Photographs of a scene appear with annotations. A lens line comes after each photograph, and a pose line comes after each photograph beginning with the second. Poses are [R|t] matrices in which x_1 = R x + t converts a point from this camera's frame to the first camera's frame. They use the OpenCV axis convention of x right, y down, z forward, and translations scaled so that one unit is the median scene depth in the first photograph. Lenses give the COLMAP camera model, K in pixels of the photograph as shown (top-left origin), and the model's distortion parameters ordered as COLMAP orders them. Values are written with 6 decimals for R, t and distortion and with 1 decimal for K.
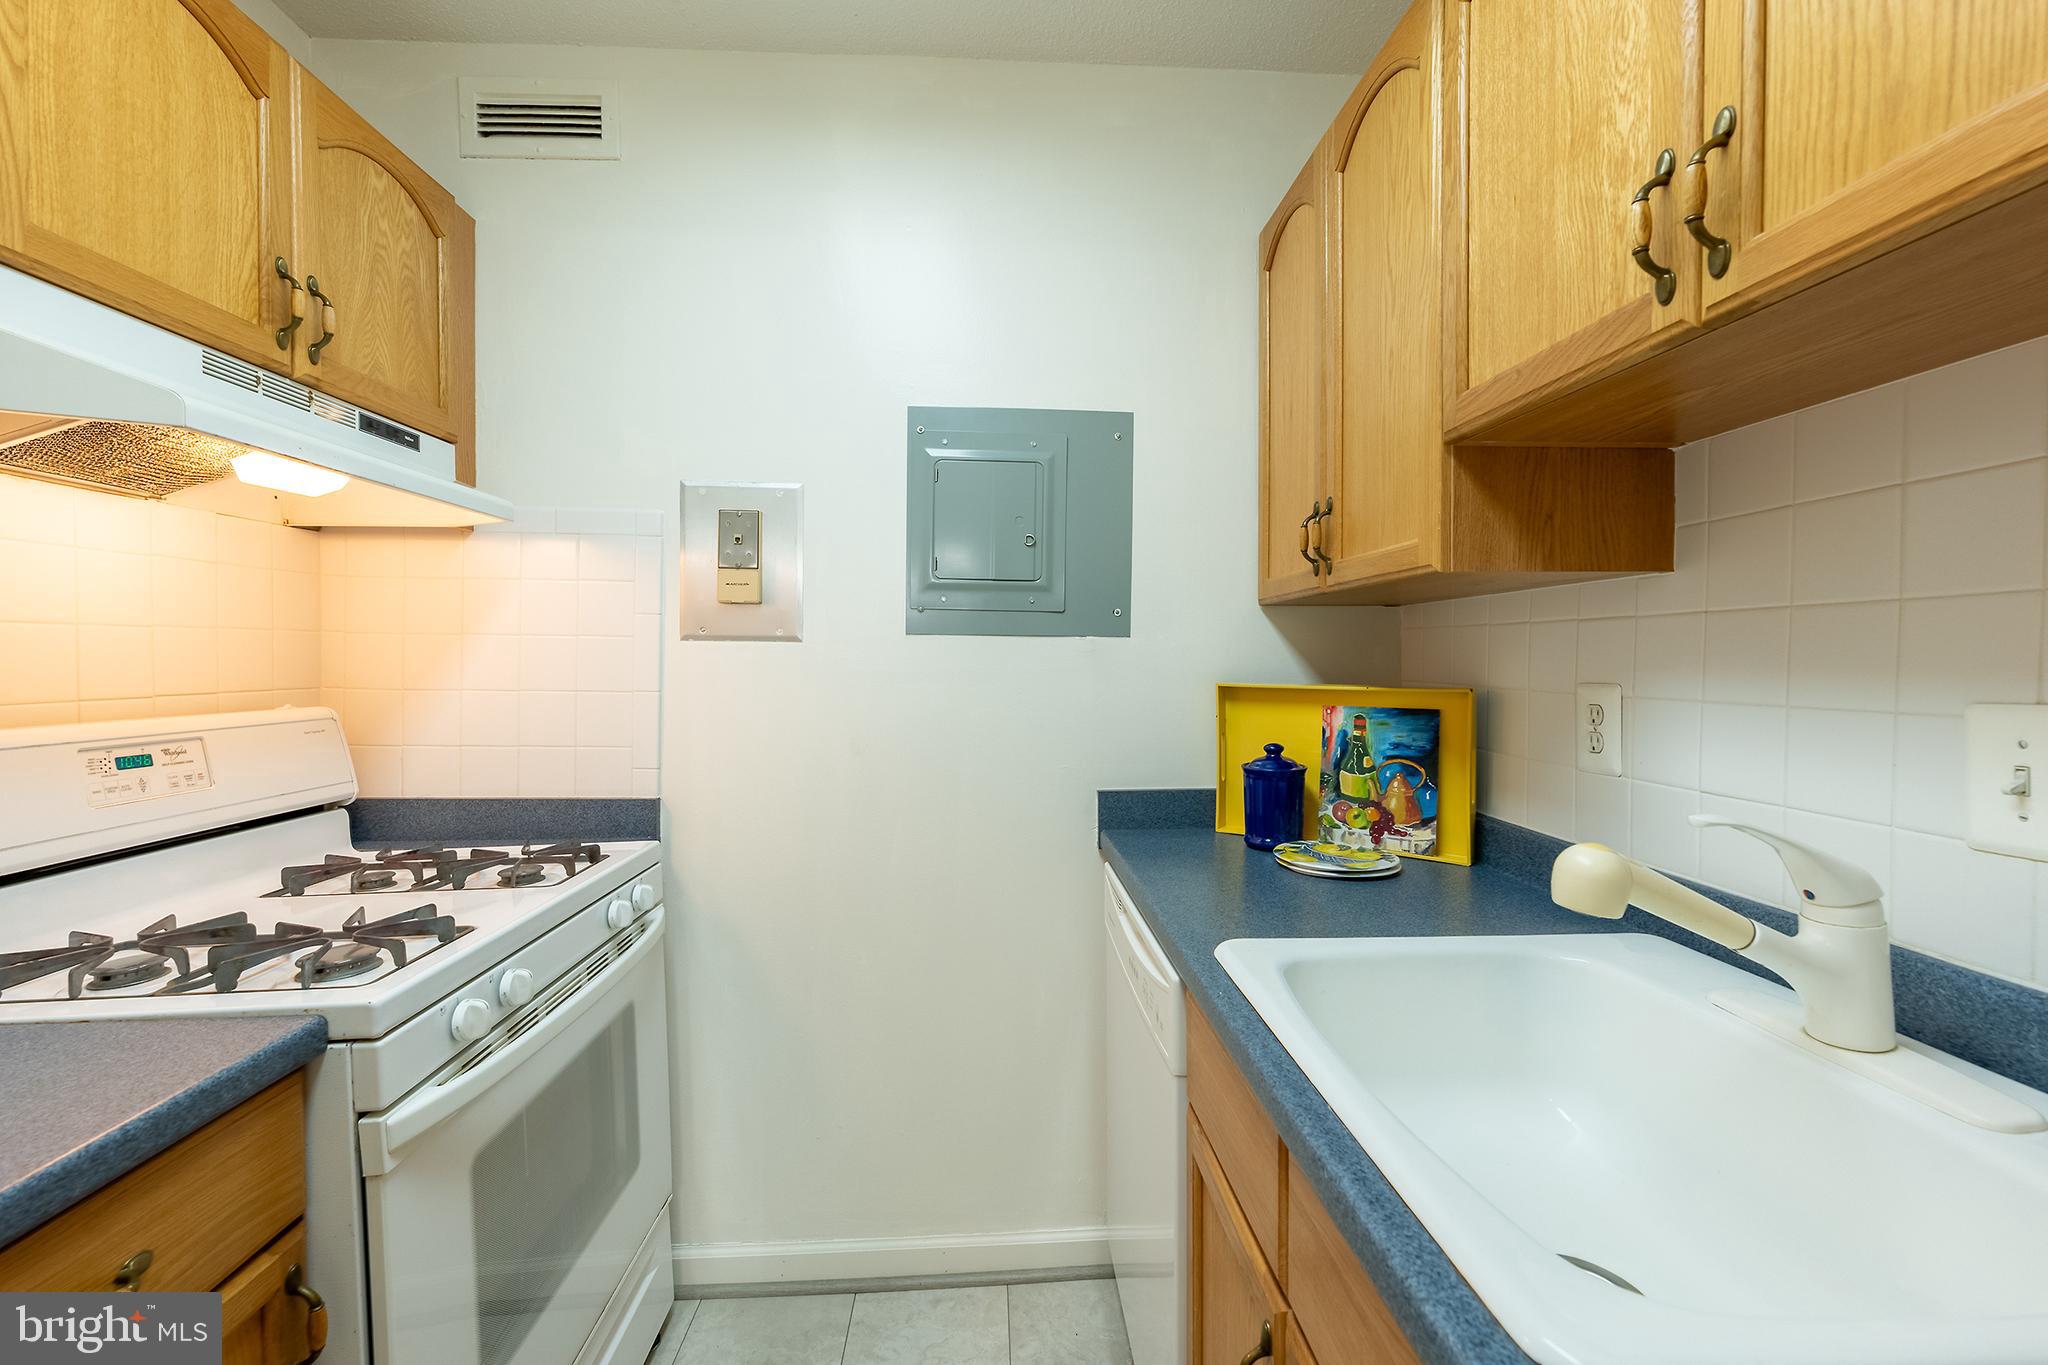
lens RADIAL K [[855.7, 0, 1035.3], [0, 855.7, 674.1], [0, 0, 1]] dist [0.001191, 0.000134]
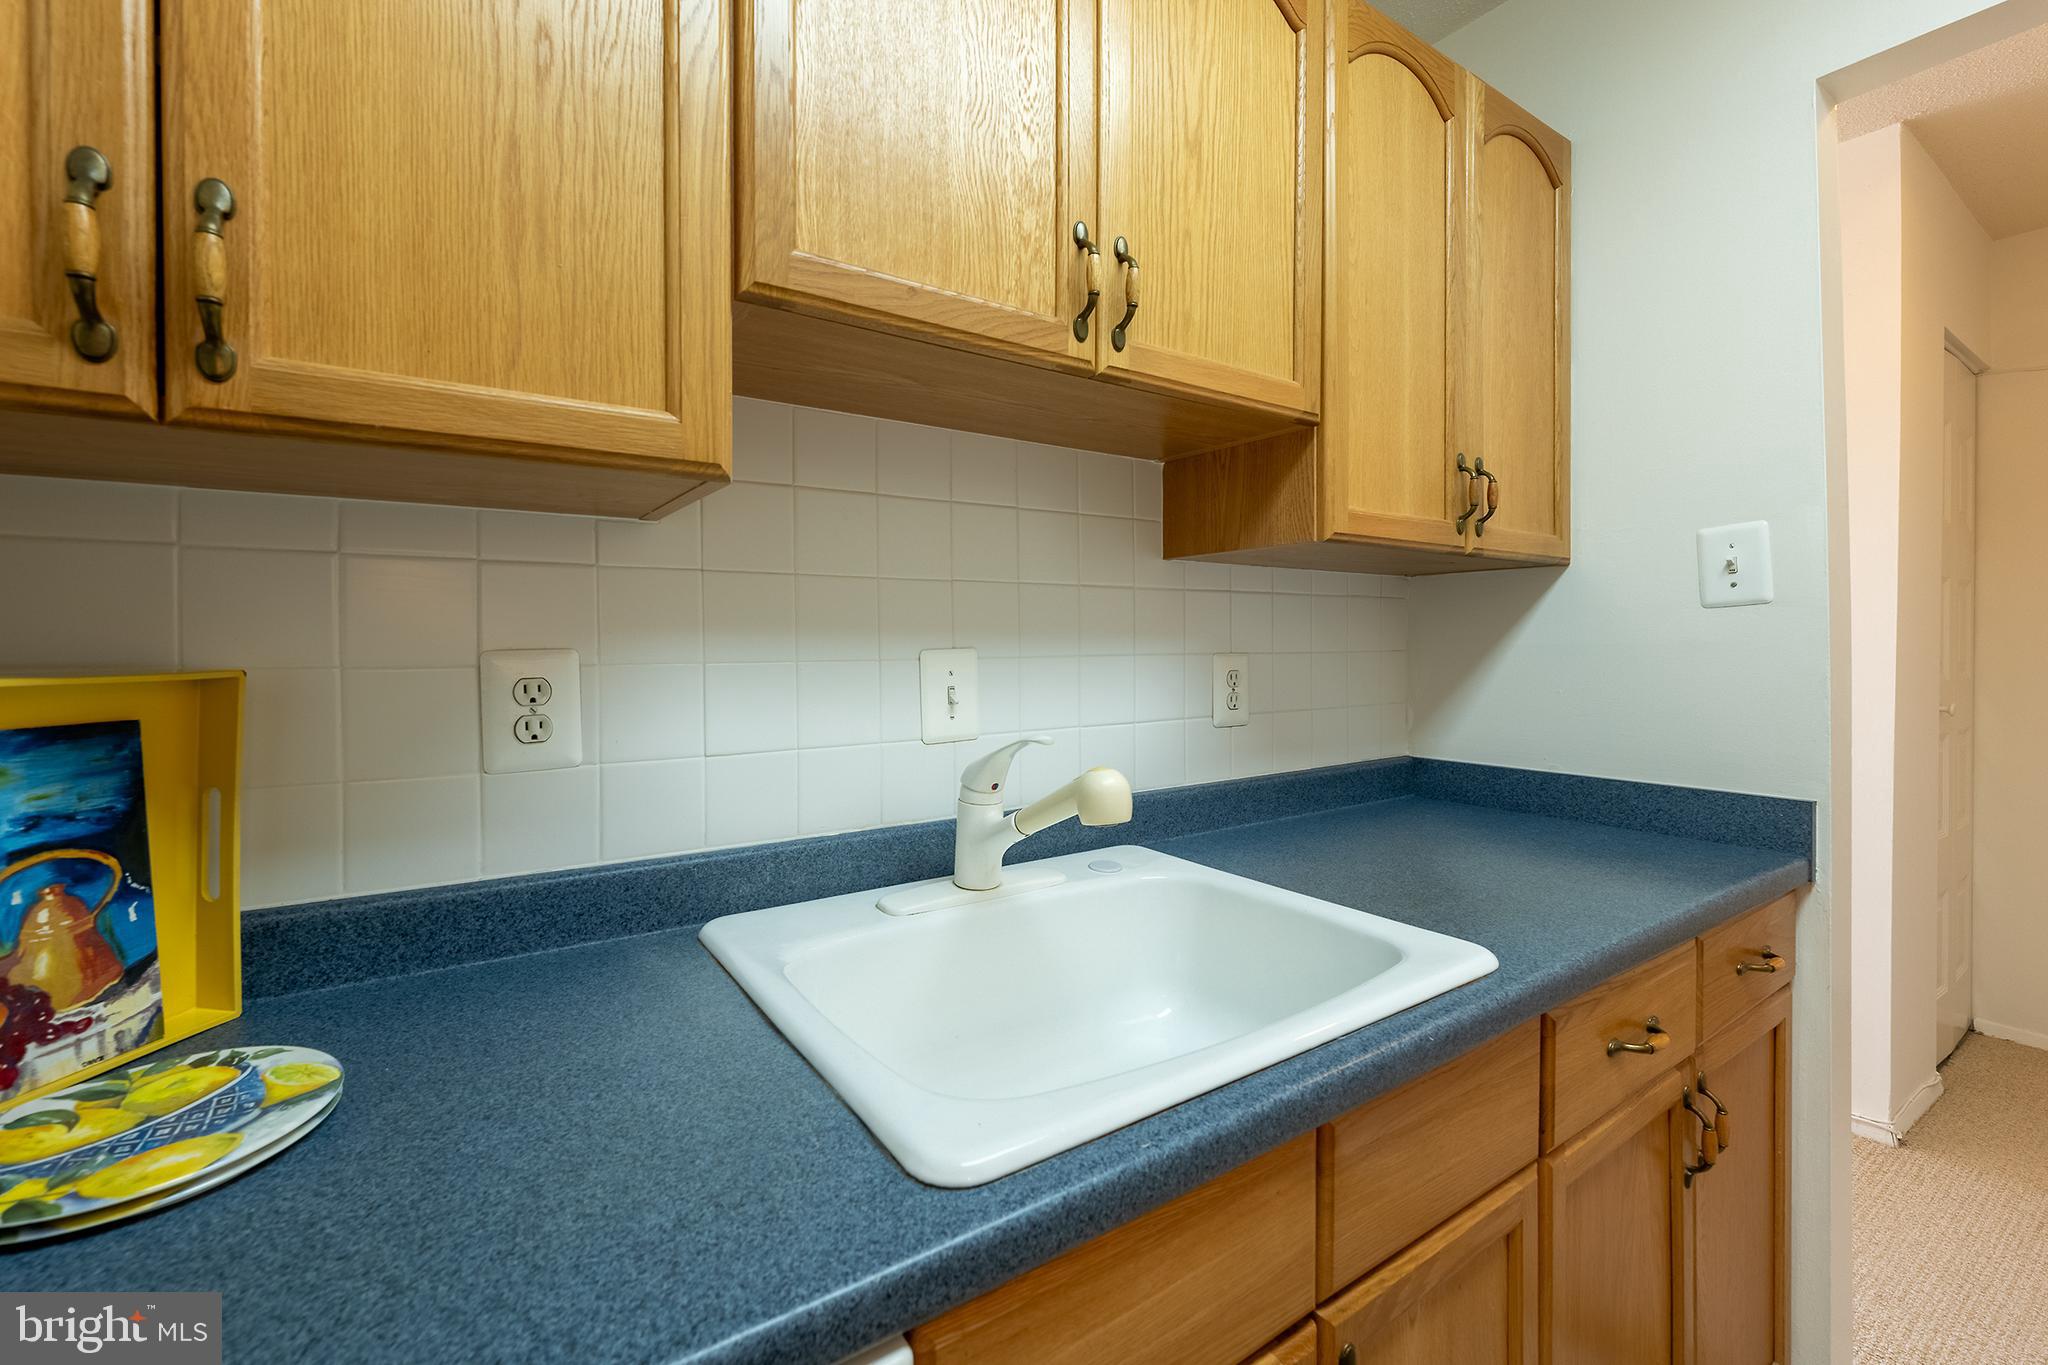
lens RADIAL K [[810.2, 0, 1020.4], [0, 810.2, 644.1], [0, 0, 1]] dist [-0.001784, -0.000235]
pose [[-0.480415, -0.007392, 0.877010, -0.158597], [0.015173, 0.999745, 0.016738, 0.000745], [-0.876910, 0.021348, -0.480180, 0.913104]]
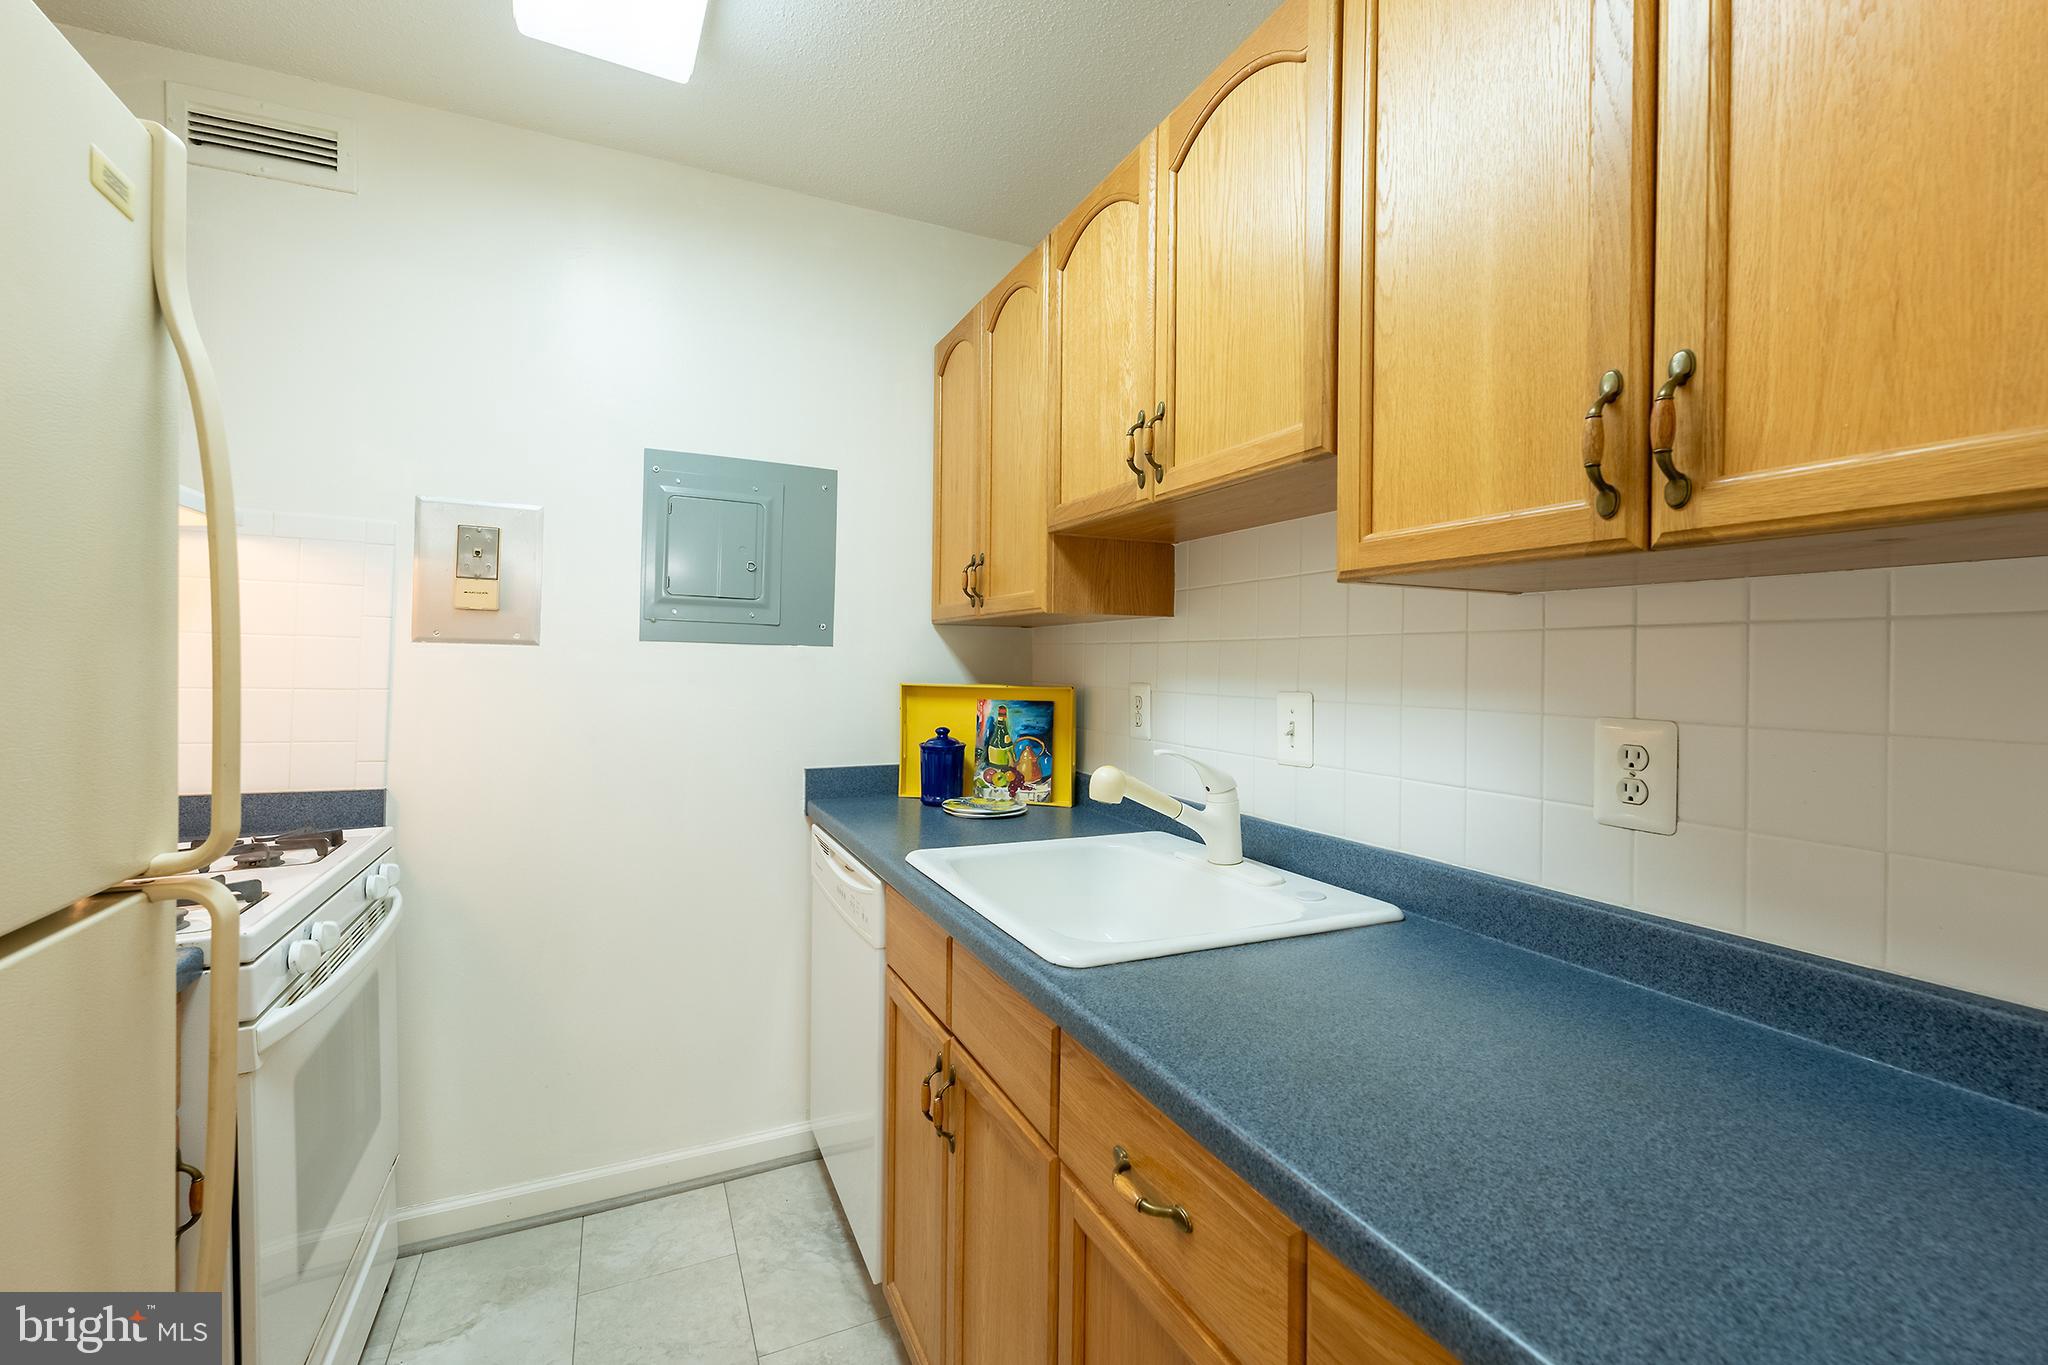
lens RADIAL K [[859.4, 0, 1054.1], [0, 859.4, 661.7], [0, 0, 1]] dist [0.000496, -0.000084]
pose [[0.918603, 0.012429, 0.394985, -0.119949], [-0.005521, 0.999811, -0.018620, 0.001550], [-0.395142, 0.014924, 0.918499, -0.393466]]
